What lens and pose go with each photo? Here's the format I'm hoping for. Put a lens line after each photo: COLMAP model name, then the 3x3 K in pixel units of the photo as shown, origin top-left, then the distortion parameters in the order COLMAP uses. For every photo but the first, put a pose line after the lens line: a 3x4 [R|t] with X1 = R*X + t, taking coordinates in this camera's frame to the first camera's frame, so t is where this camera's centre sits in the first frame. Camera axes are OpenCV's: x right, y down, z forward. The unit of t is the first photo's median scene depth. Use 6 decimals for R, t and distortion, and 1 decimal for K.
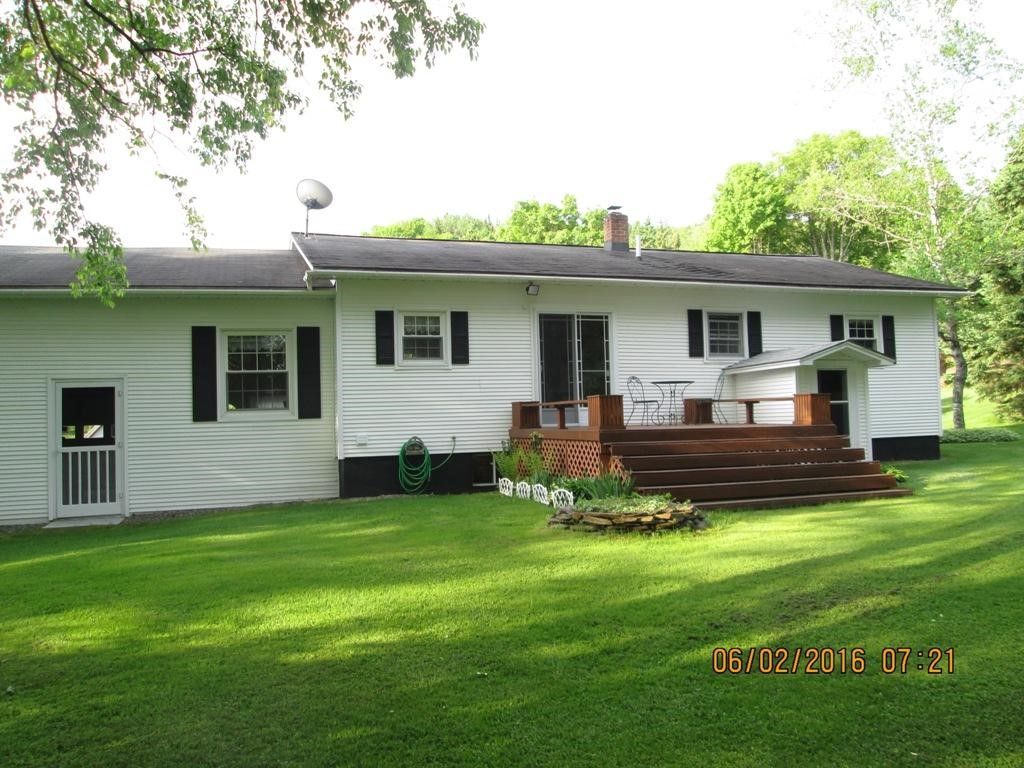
lens RADIAL K [[846.3, 0, 518.4], [0, 846.3, 383.1], [0, 0, 1]] dist [-0.051727, 0.021035]
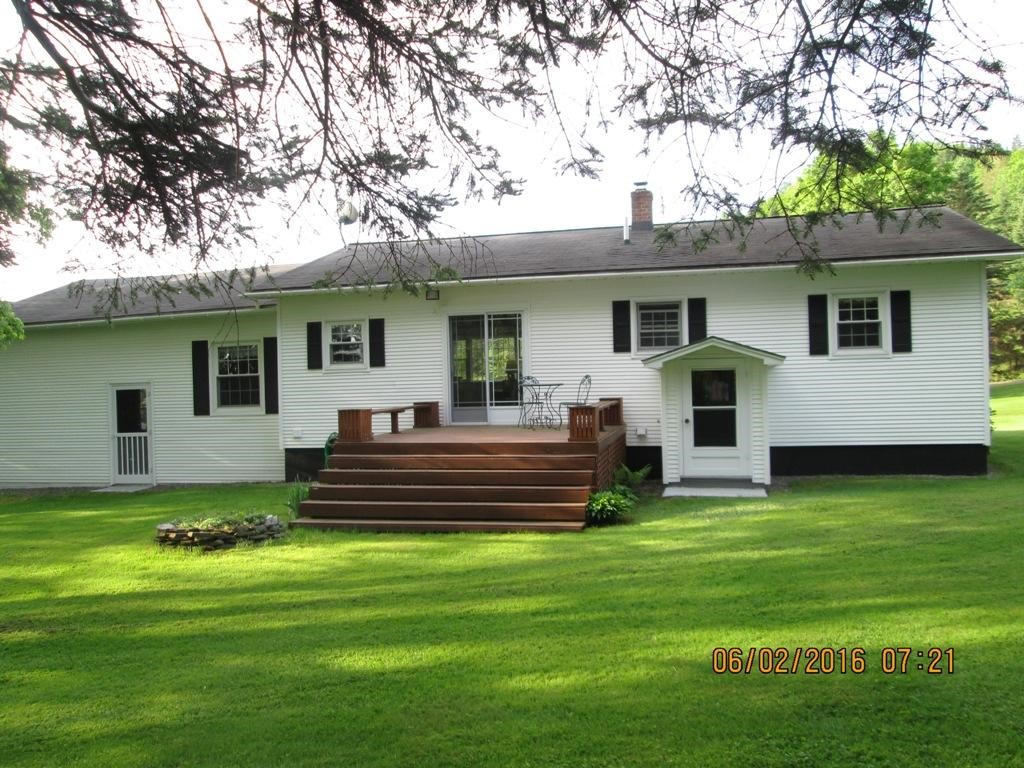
lens RADIAL K [[846.3, 0, 518.4], [0, 846.3, 383.1], [0, 0, 1]] dist [-0.051727, 0.021035]
pose [[0.840155, -0.007968, -0.542287, 0.668876], [0.014822, 0.999856, 0.008272, -0.006563], [0.542143, -0.014988, 0.840152, 0.170323]]
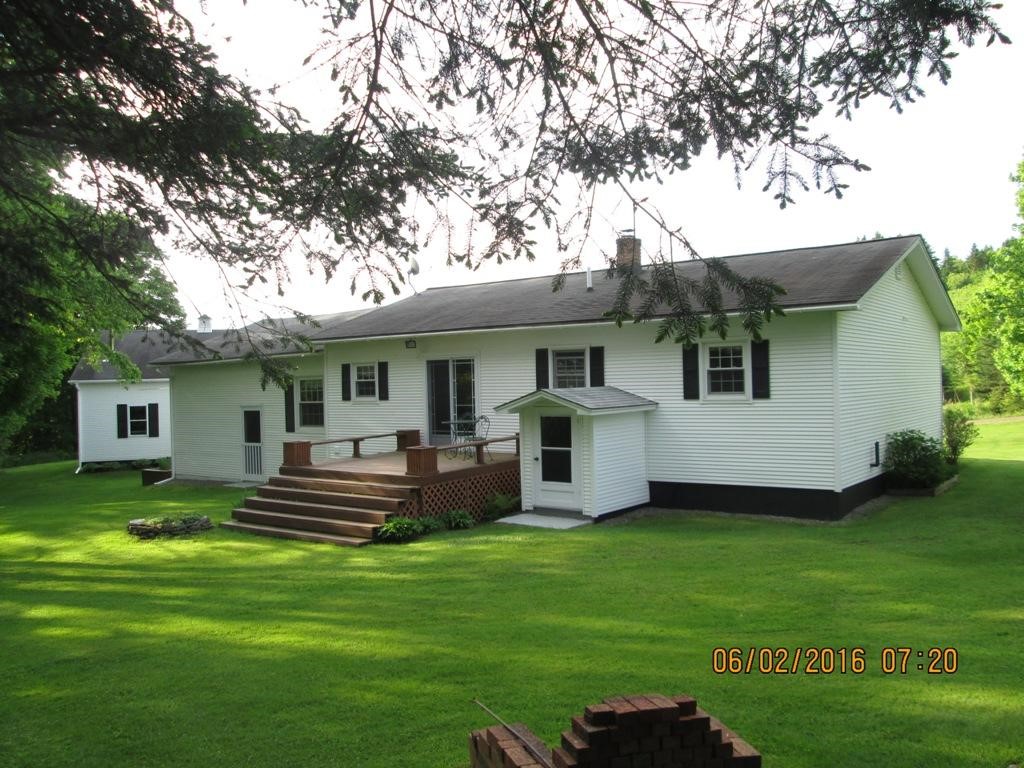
lens RADIAL K [[846.3, 0, 518.4], [0, 846.3, 383.1], [0, 0, 1]] dist [-0.051727, 0.021035]
pose [[0.559919, 0.001768, -0.828546, 1.176861], [0.019745, 0.999685, 0.015477, -0.065633], [0.828312, -0.025025, 0.559707, 0.400741]]
